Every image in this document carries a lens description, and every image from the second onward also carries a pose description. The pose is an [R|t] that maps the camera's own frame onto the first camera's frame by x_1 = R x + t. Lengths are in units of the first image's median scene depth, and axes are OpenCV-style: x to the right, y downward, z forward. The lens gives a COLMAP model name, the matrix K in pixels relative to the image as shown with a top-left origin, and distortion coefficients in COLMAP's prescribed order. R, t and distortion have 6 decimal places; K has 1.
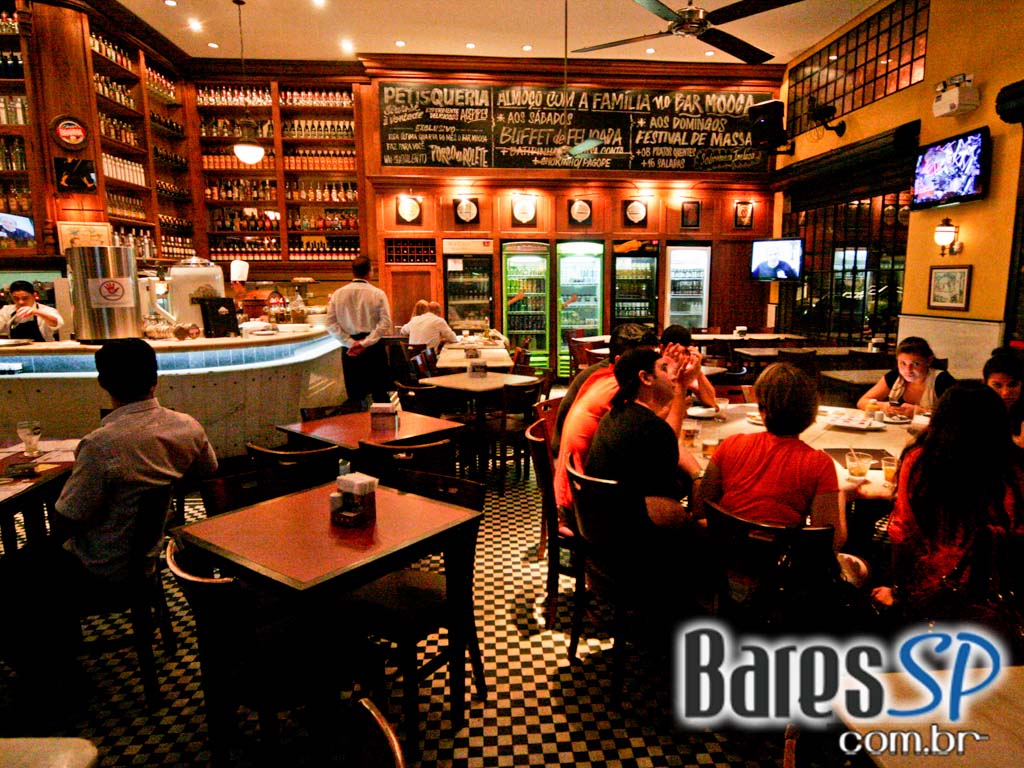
lens RADIAL K [[648.0, 0, 510.6], [0, 648.0, 389.5], [0, 0, 1]] dist [-0.000835, 0.003812]
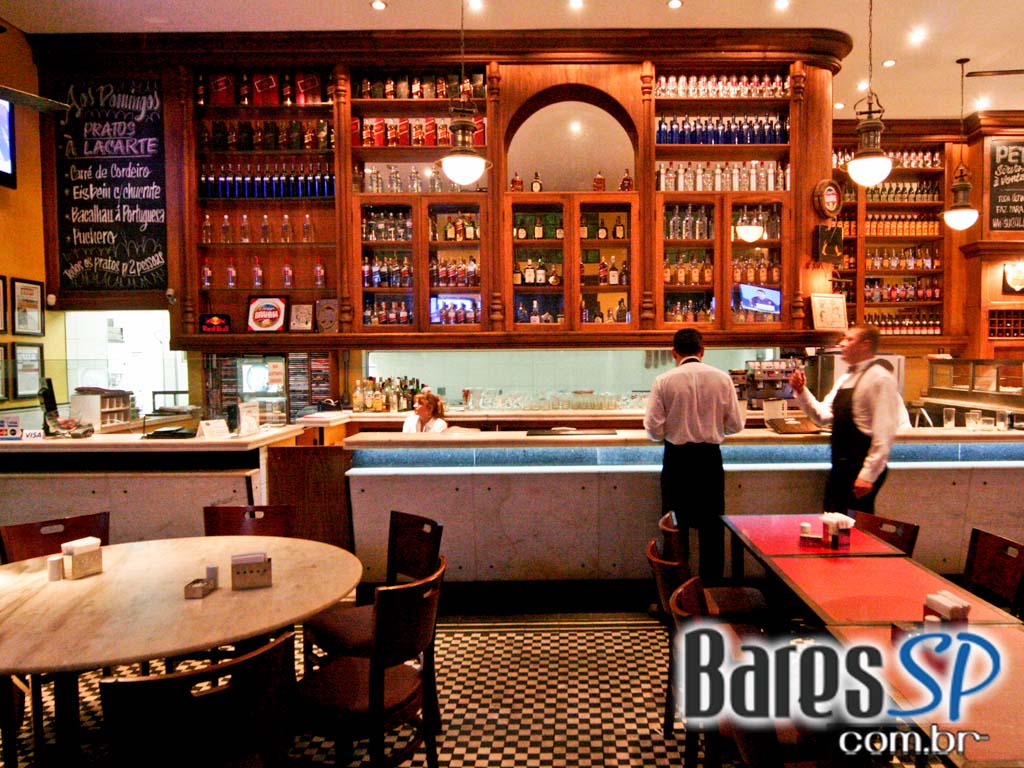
lens RADIAL K [[779.8, 0, 512.6], [0, 779.8, 378.4], [0, 0, 1]] dist [0.000018, 0.008634]
pose [[0.999632, -0.006727, -0.026293, -0.826803], [0.002807, 0.989225, -0.146375, 0.010713], [0.026994, 0.146248, 0.988880, -0.046260]]
